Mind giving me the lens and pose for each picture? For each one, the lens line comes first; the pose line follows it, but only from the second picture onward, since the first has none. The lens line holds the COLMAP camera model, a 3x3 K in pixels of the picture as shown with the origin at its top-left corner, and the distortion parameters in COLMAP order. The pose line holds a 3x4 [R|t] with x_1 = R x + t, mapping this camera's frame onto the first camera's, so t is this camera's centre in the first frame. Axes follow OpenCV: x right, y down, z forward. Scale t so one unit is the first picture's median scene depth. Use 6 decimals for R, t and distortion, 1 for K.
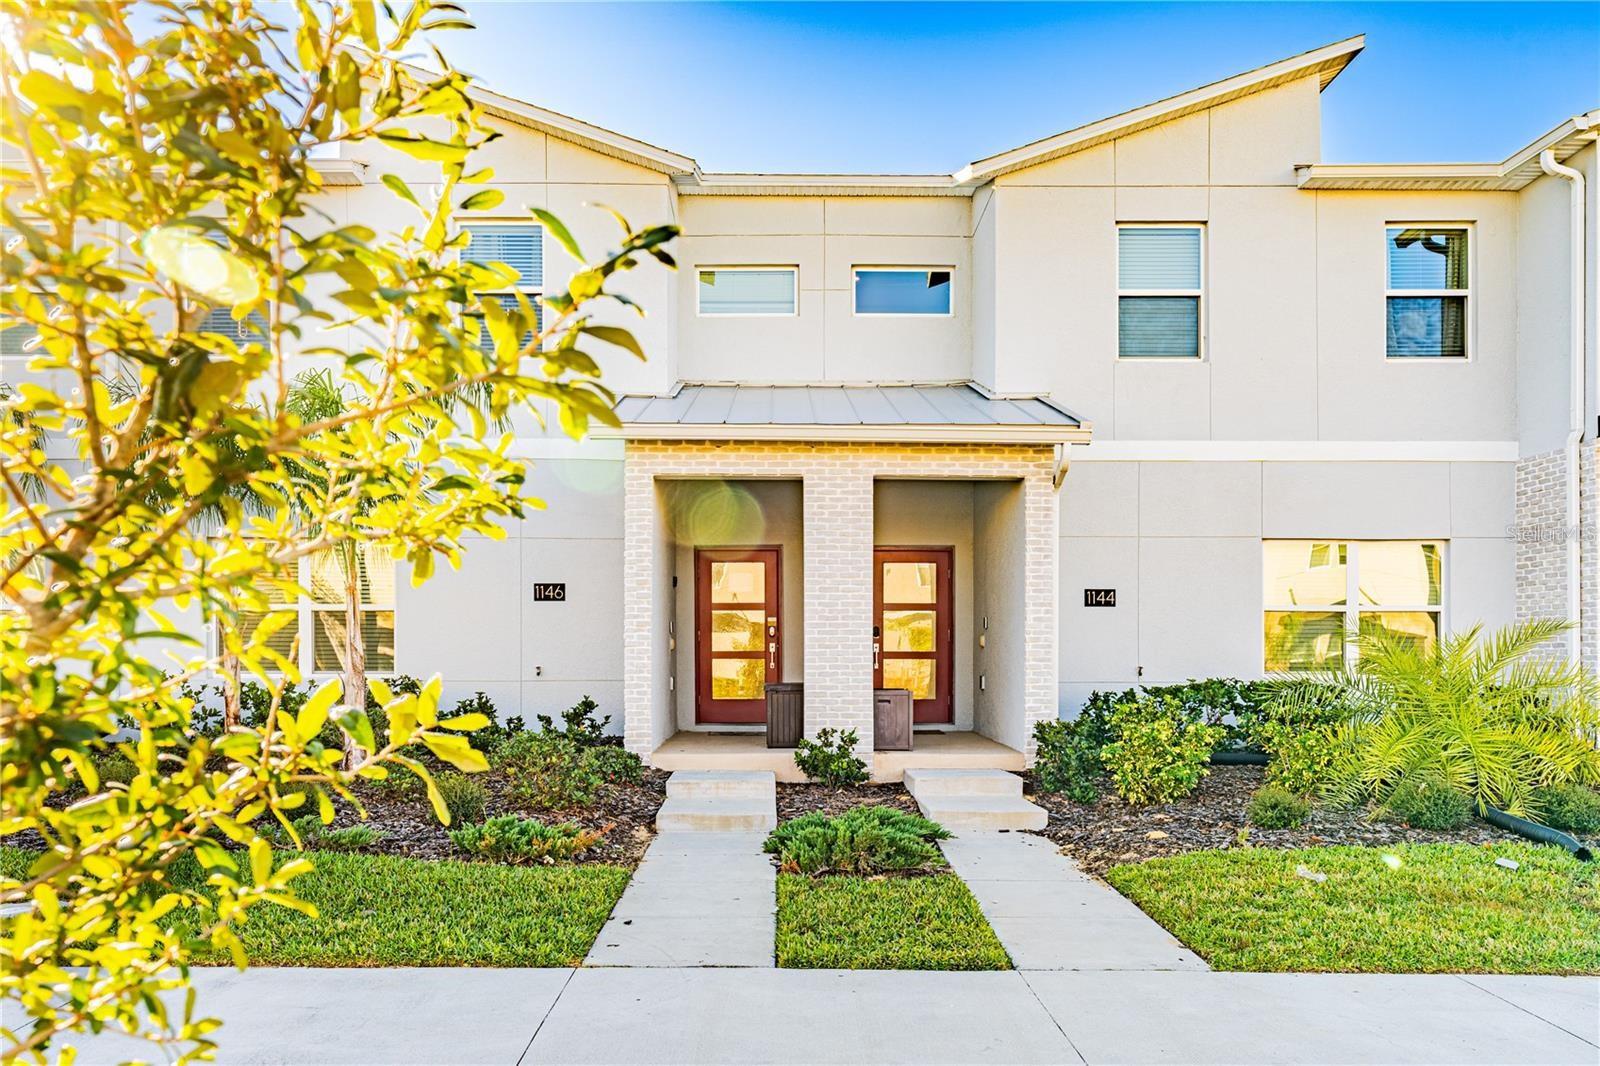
lens RADIAL K [[1179.5, 0, 783.3], [0, 1179.5, 643.7], [0, 0, 1]] dist [-0.002507, -0.003847]
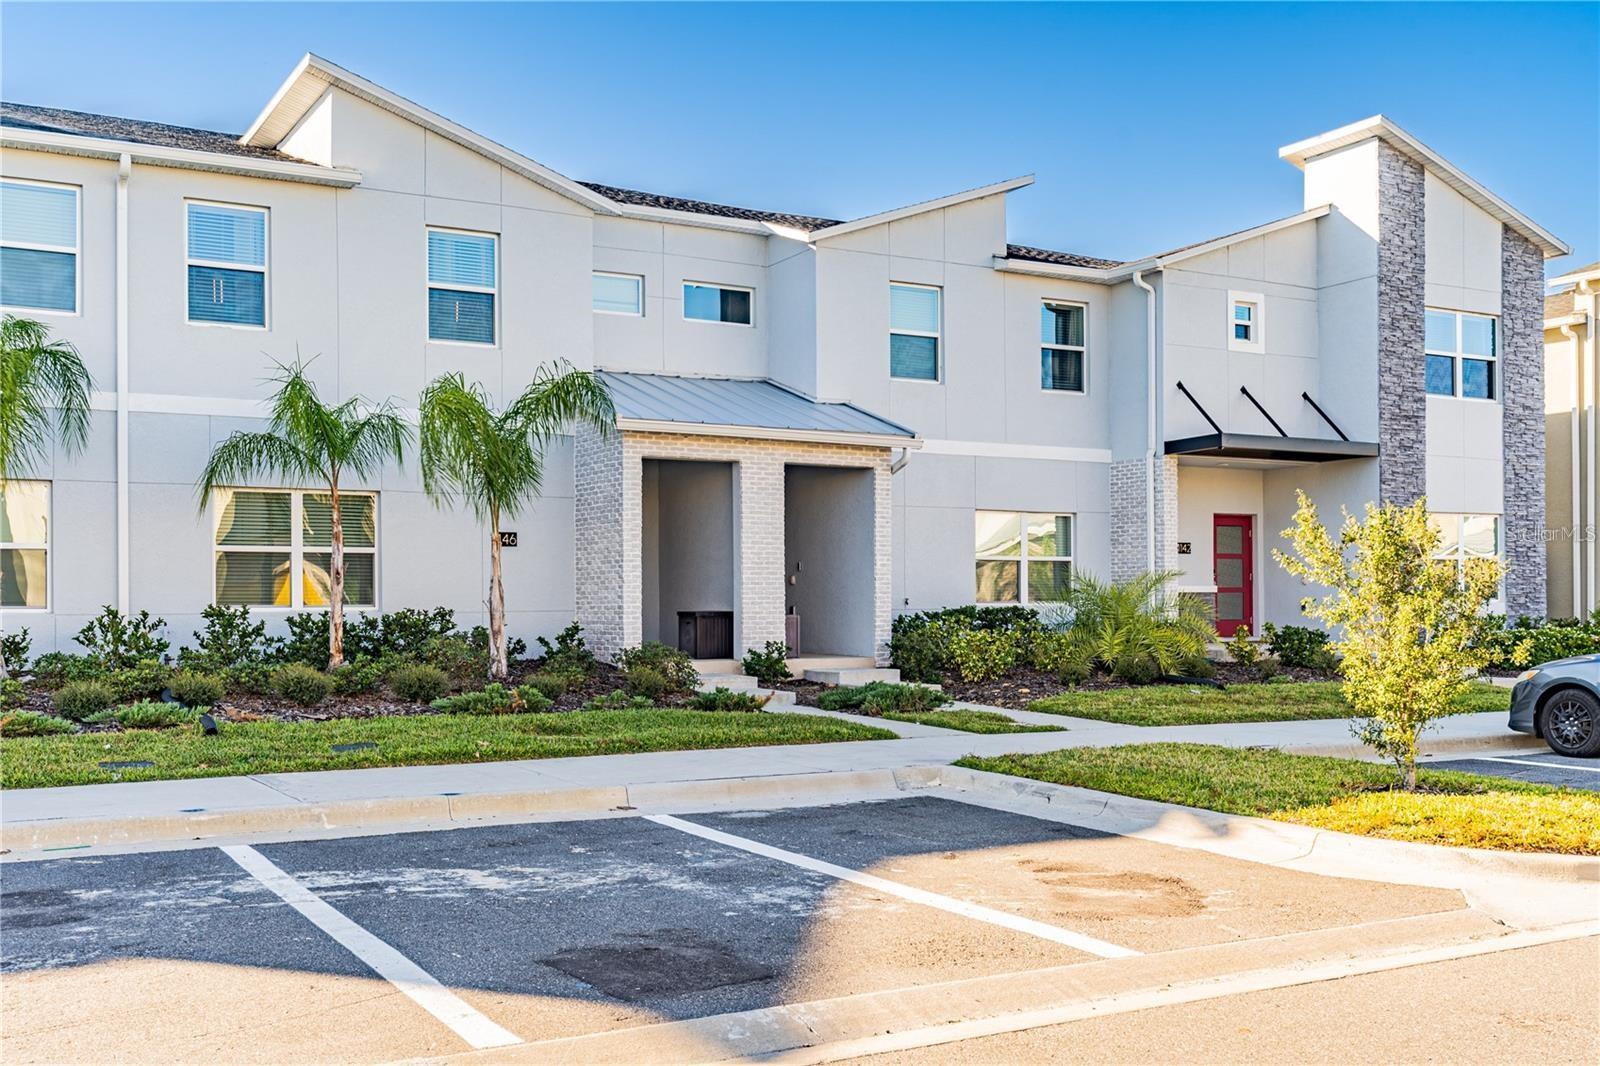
lens RADIAL K [[1578.7, 0, 799.7], [0, 1578.7, 537.0], [0, 0, 1]] dist [0.003817, 0.000000]
pose [[0.867432, 0.015490, 0.497314, -0.751762], [-0.000068, 0.999519, -0.031014, 0.004440], [-0.497556, 0.026869, 0.867016, -0.574899]]
